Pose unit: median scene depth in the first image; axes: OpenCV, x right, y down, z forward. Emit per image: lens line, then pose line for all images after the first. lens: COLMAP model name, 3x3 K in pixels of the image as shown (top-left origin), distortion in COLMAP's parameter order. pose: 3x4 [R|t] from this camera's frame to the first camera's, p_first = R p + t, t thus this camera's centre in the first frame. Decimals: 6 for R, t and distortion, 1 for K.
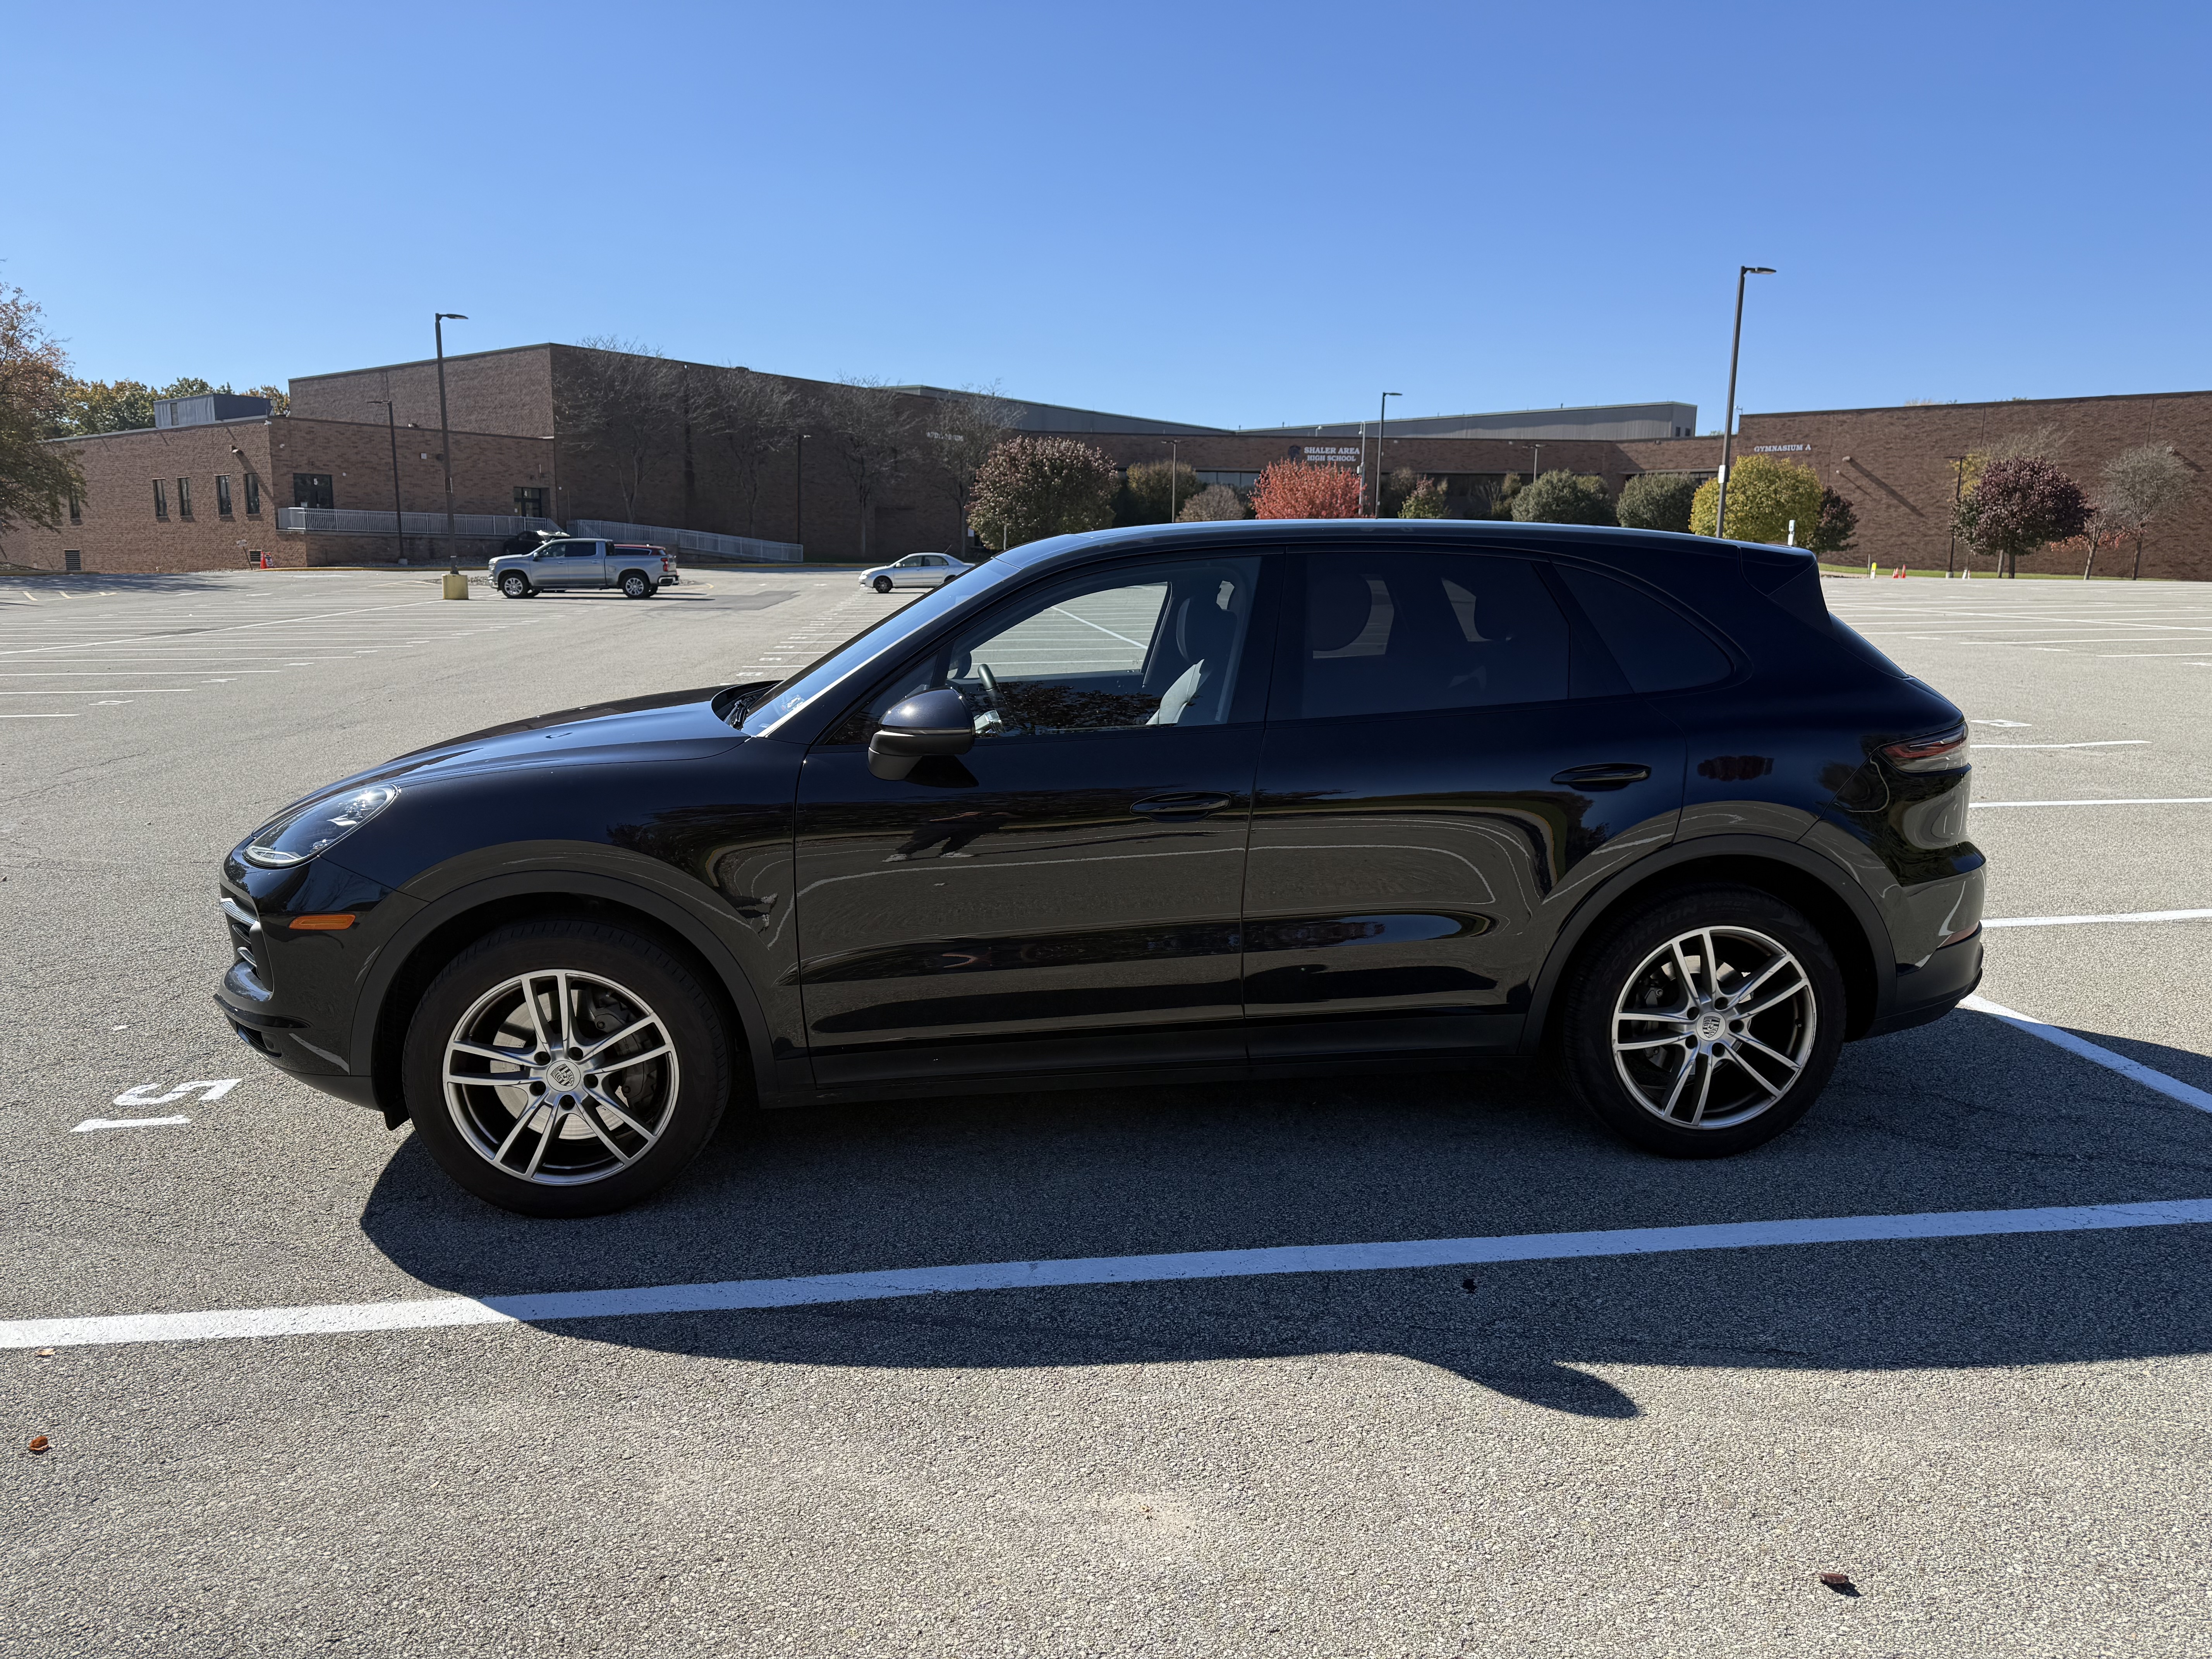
lens RADIAL K [[1534.7, 0, 1106.0], [0, 1534.7, 829.5], [0, 0, 1]] dist [0.100188, -0.148138]
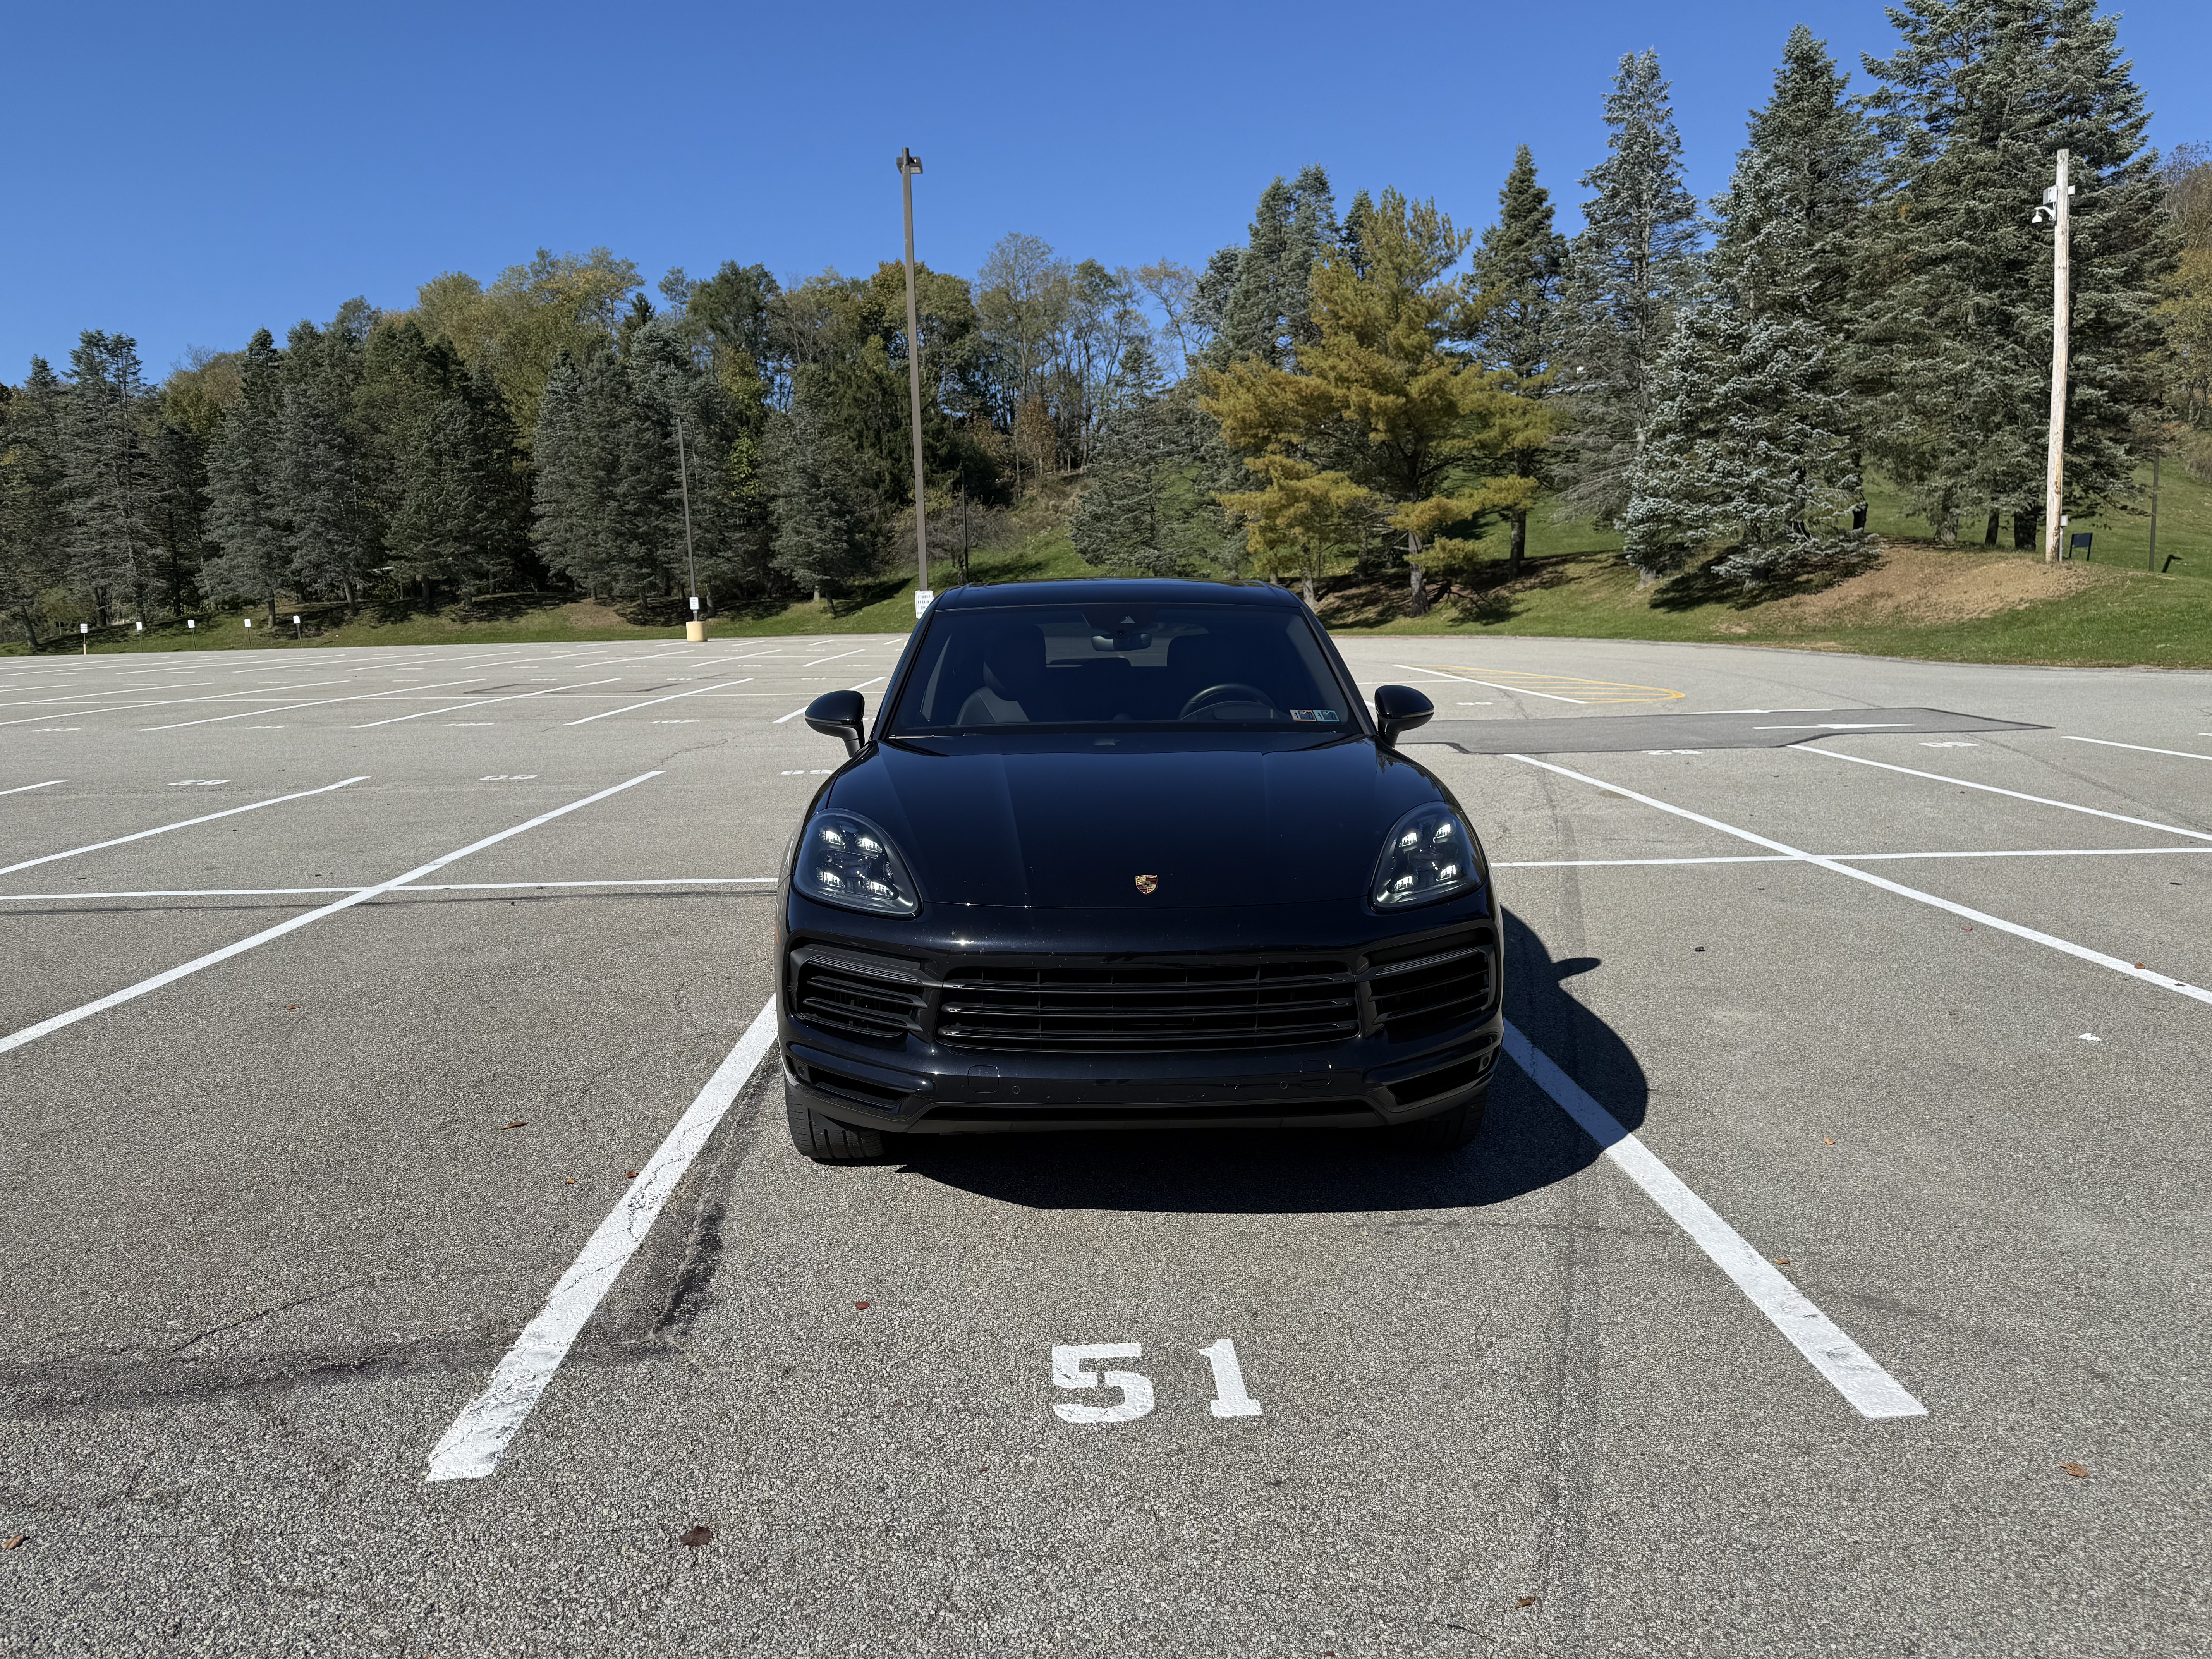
lens RADIAL K [[1552.5, 0, 1102.7], [0, 1552.5, 846.1], [0, 0, 1]] dist [0.044763, -0.054427]
pose [[0.077305, -0.149345, 0.985759, -0.115425], [0.192349, 0.972377, 0.132233, -0.013768], [-0.978277, 0.179388, 0.103896, 0.083484]]
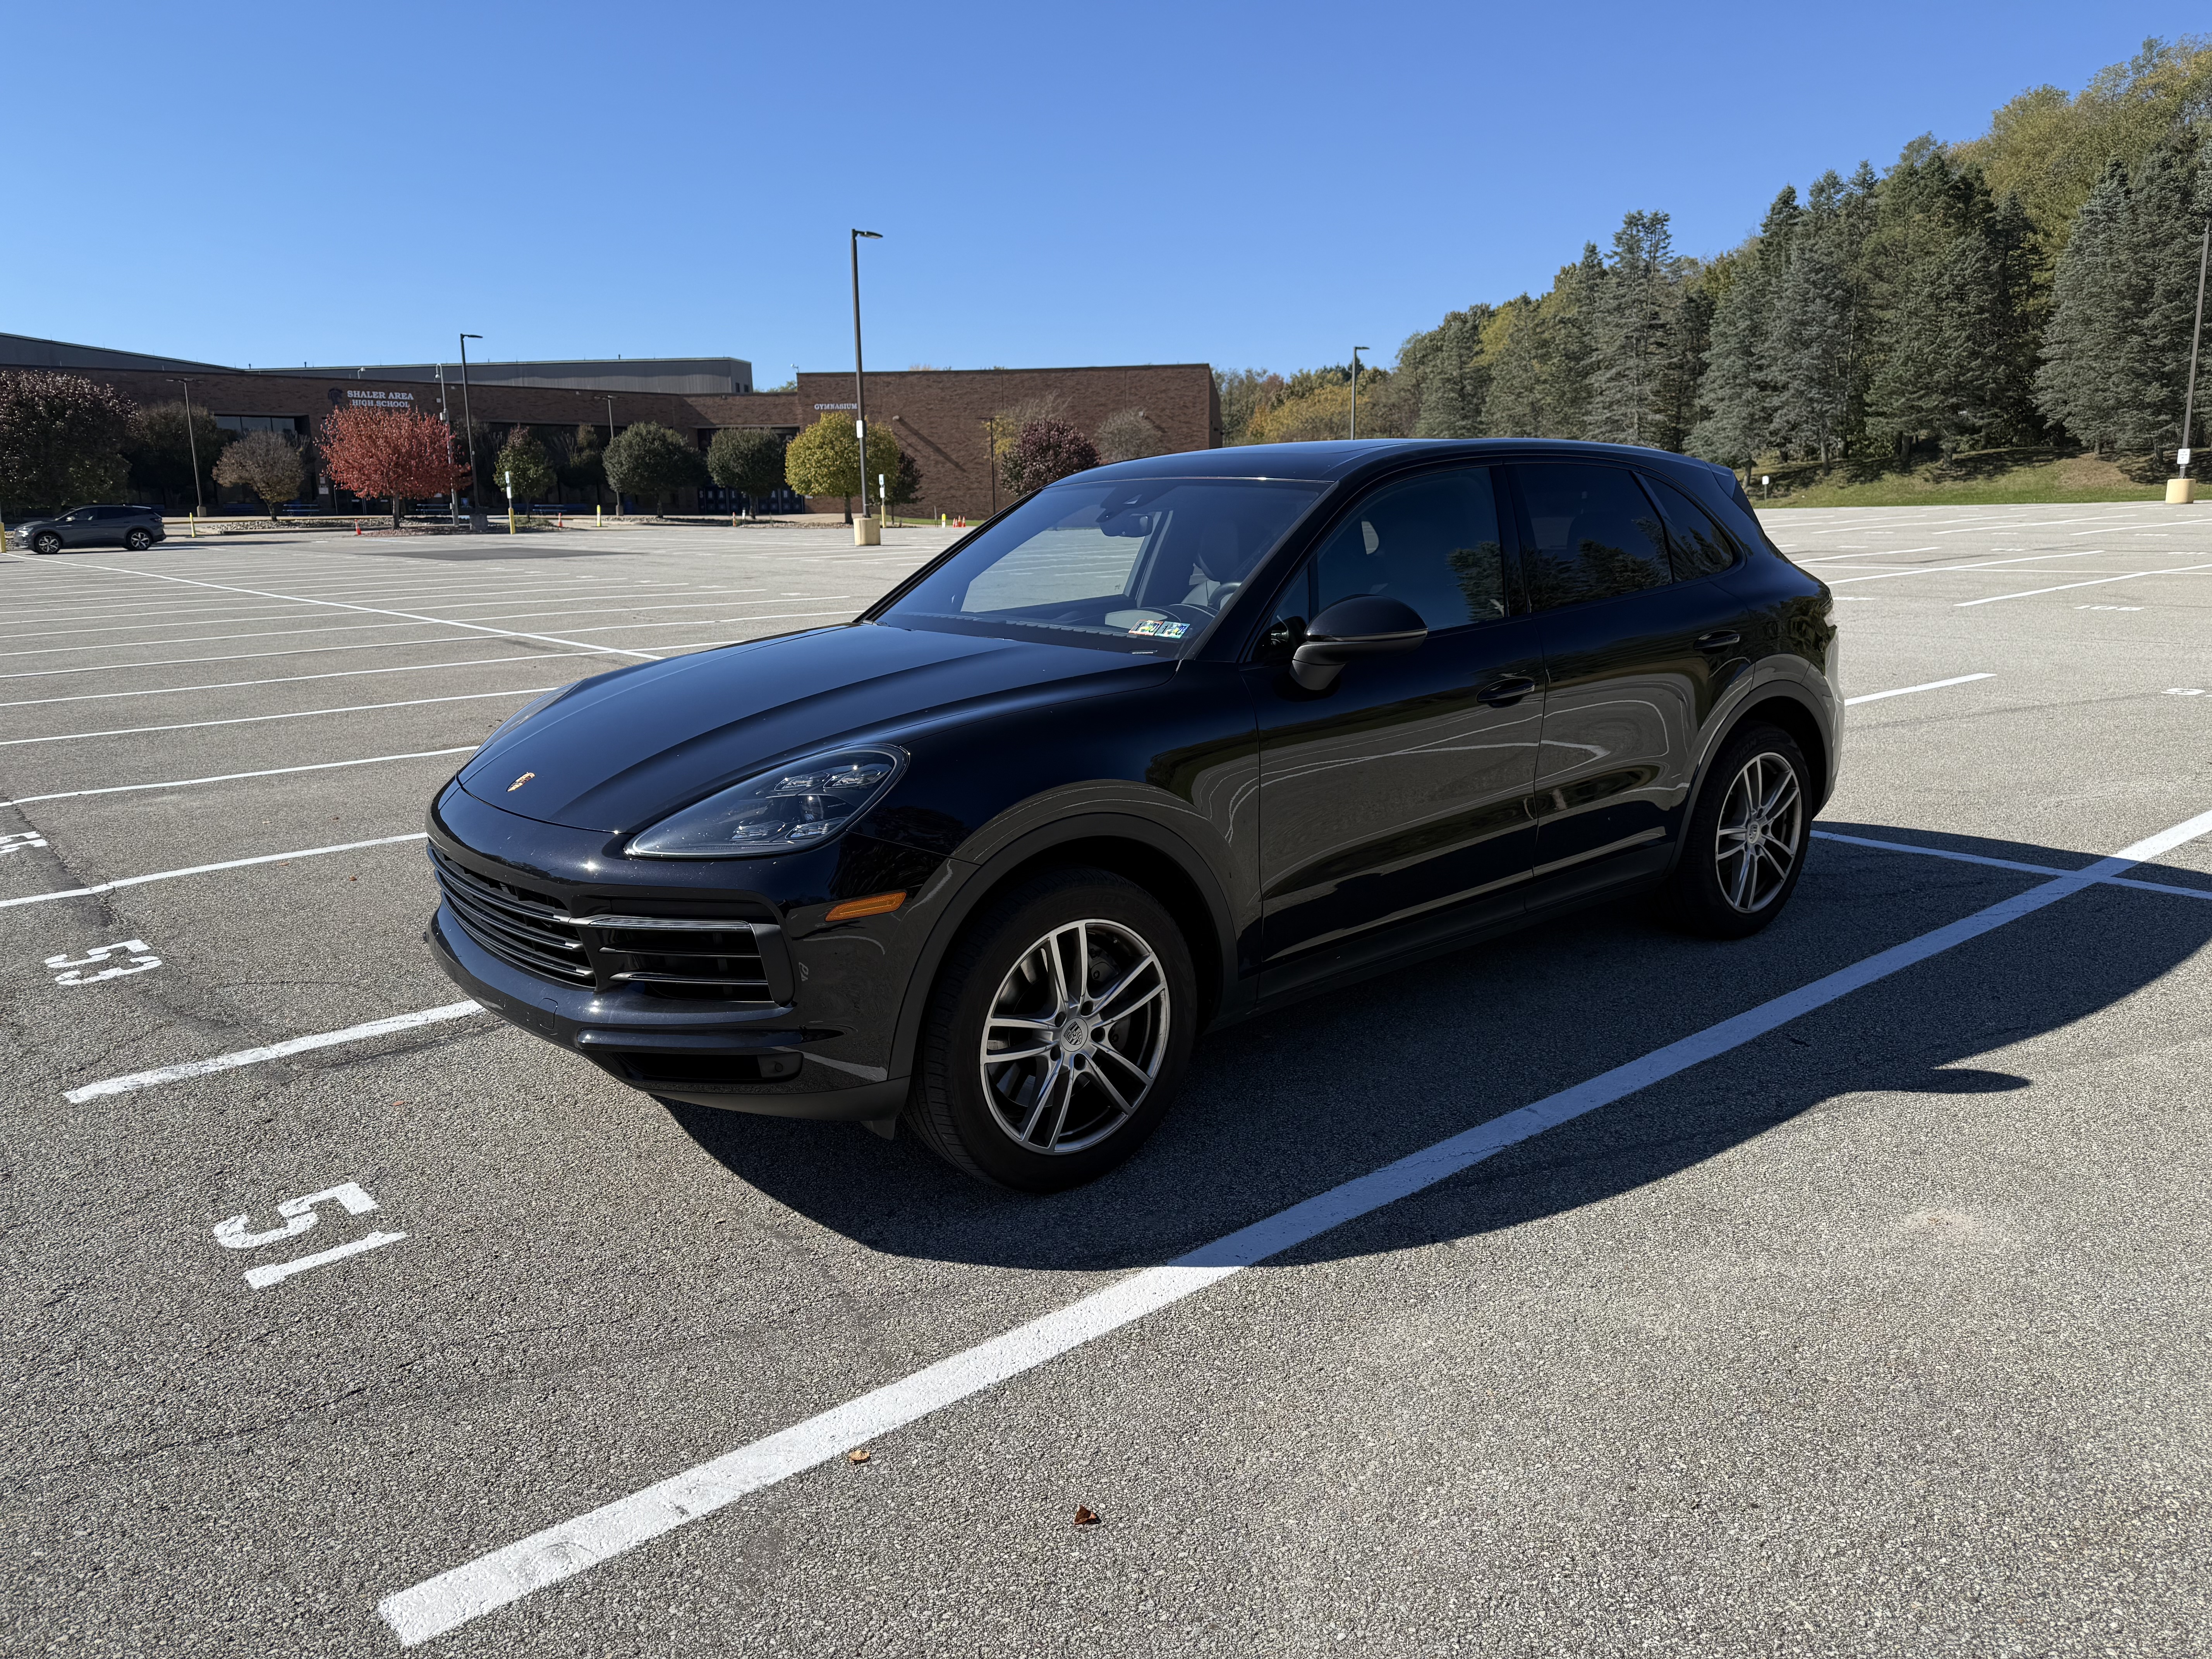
lens RADIAL K [[1543.4, 0, 1100.2], [0, 1543.4, 852.2], [0, 0, 1]] dist [0.071059, -0.097545]
pose [[0.835092, -0.136051, 0.533021, -0.060906], [0.114288, 0.990702, 0.073814, -0.001205], [-0.538107, -0.000723, 0.842876, 0.016038]]
